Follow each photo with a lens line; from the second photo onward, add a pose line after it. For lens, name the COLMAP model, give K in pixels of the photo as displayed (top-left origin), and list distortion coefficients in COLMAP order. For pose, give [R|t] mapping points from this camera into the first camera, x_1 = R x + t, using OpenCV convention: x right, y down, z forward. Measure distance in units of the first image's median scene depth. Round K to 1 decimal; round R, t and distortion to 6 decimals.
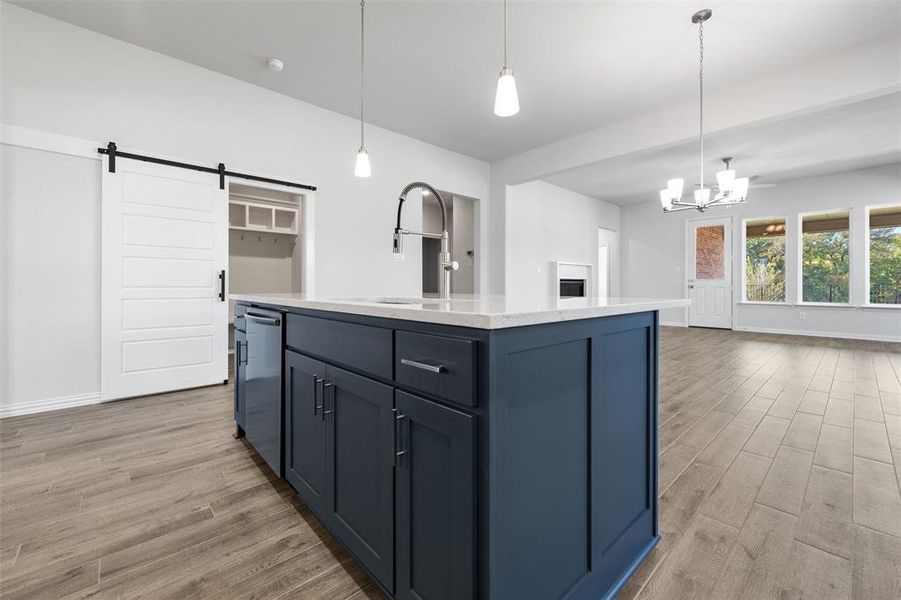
lens RADIAL K [[368.7, 0, 453.6], [0, 368.7, 291.4], [0, 0, 1]] dist [-0.003749, -0.000292]
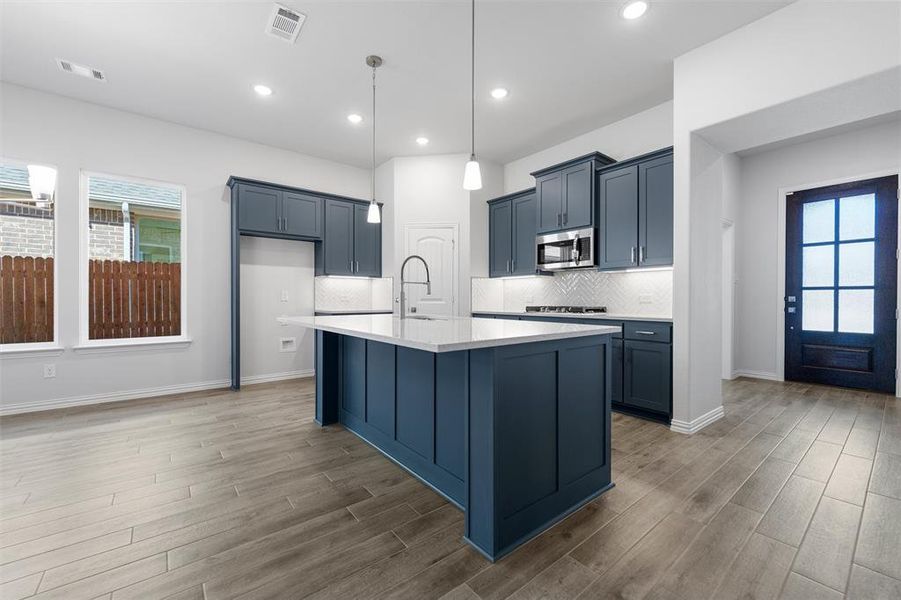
lens RADIAL K [[368.7, 0, 446.7], [0, 368.7, 302.6], [0, 0, 1]] dist [-0.003749, -0.000292]
pose [[-0.997379, 0.000688, 0.072354, -0.388795], [0.002467, 0.999697, 0.024494, -0.108320], [-0.072315, 0.024608, -0.997078, 2.857156]]
